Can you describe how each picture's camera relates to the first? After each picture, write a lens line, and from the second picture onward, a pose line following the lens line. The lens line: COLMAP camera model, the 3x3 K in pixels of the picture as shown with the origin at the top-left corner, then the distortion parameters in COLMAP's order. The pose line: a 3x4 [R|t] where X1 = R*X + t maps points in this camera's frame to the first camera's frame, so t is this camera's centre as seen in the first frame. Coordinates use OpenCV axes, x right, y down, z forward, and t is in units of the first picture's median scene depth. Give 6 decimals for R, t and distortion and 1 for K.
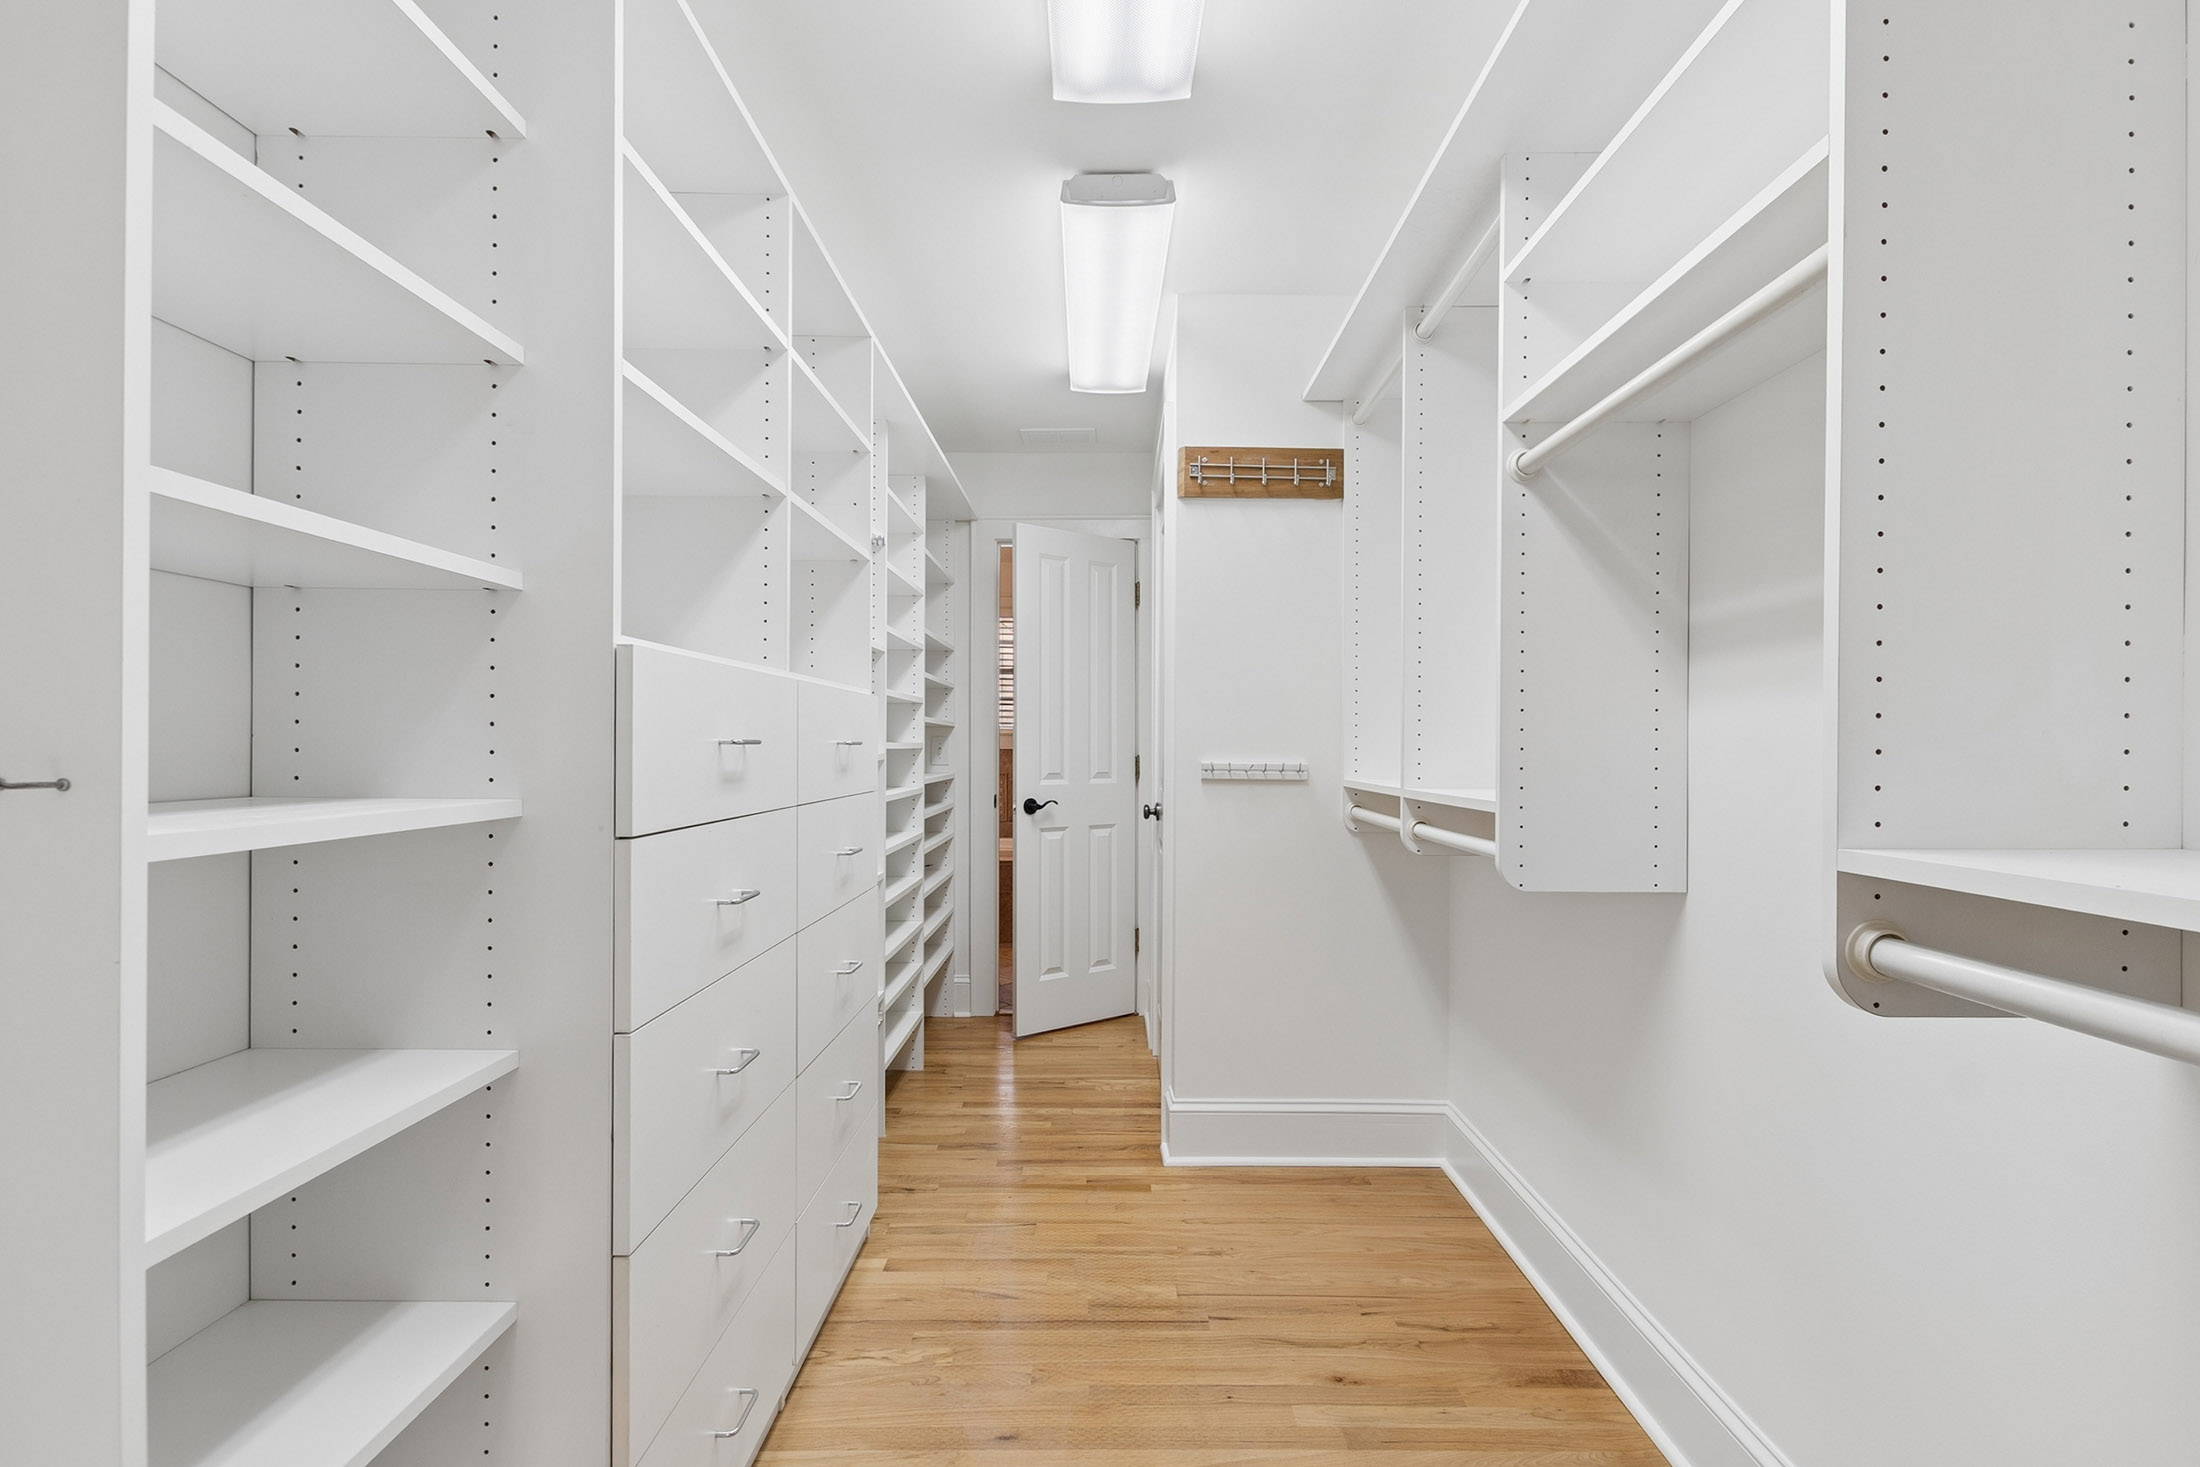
lens RADIAL K [[1028.3, 0, 1100.9], [0, 1028.3, 743.1], [0, 0, 1]] dist [0.005754, -0.001134]
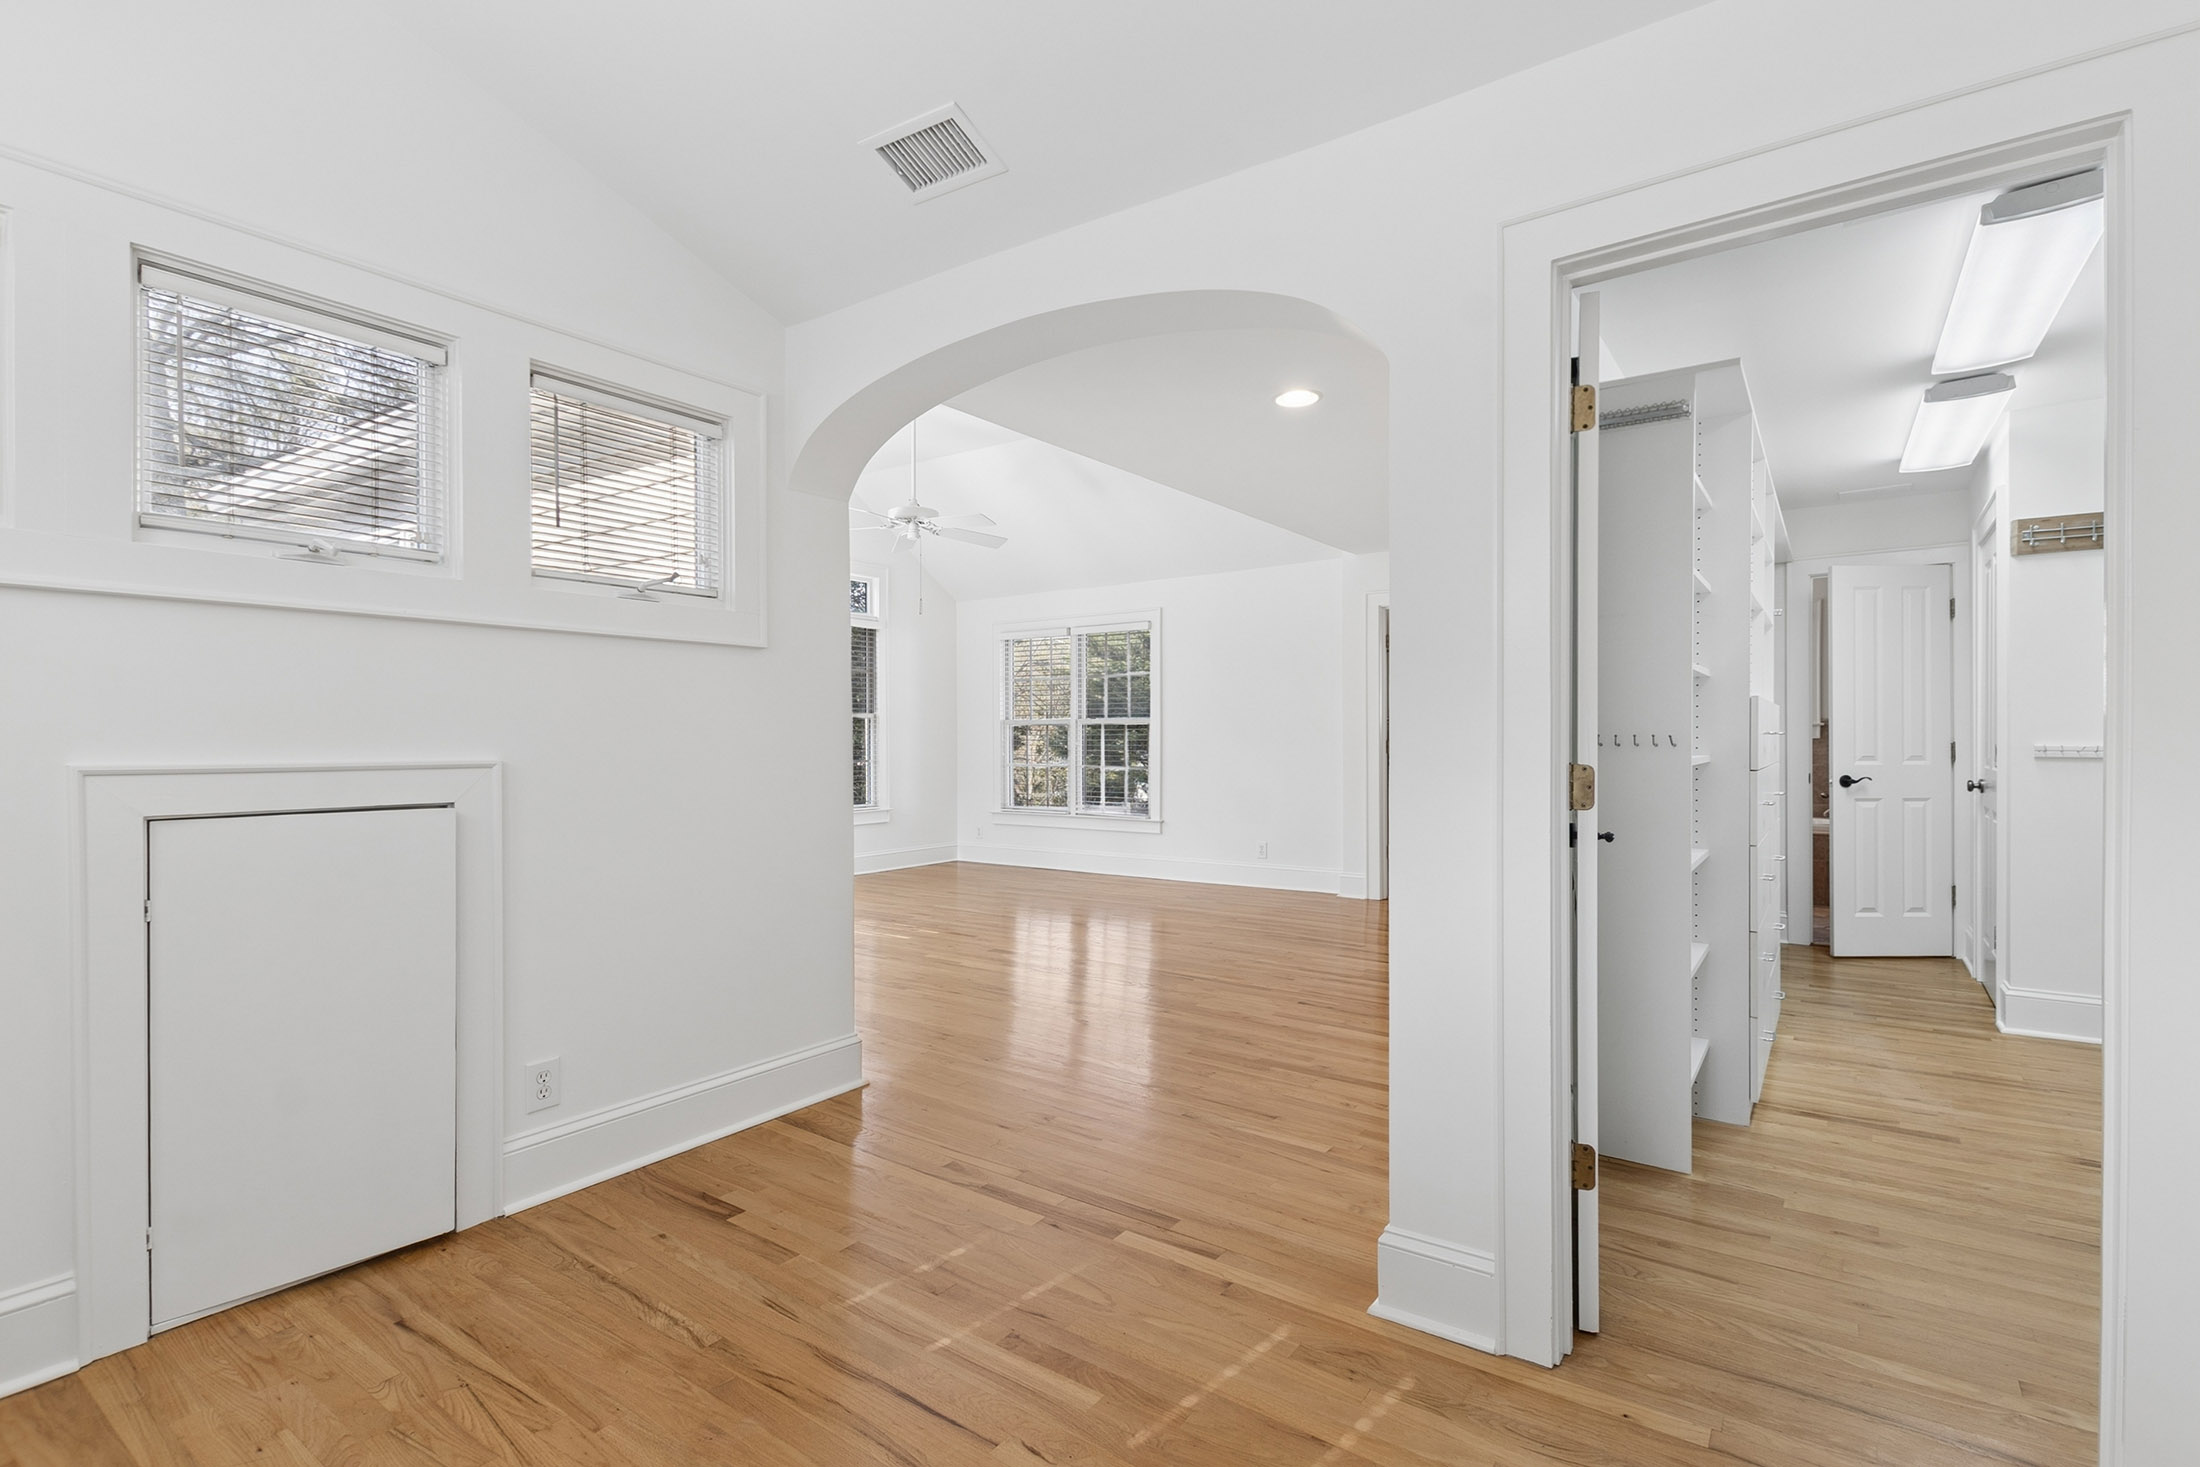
lens RADIAL K [[1028.3, 0, 1111.0], [0, 1028.3, 730.9], [0, 0, 1]] dist [0.005754, -0.001134]
pose [[0.821316, -0.005546, -0.570447, -0.112421], [0.003986, 0.999984, -0.003983, -0.000027], [0.570460, 0.000997, 0.821325, -0.733776]]
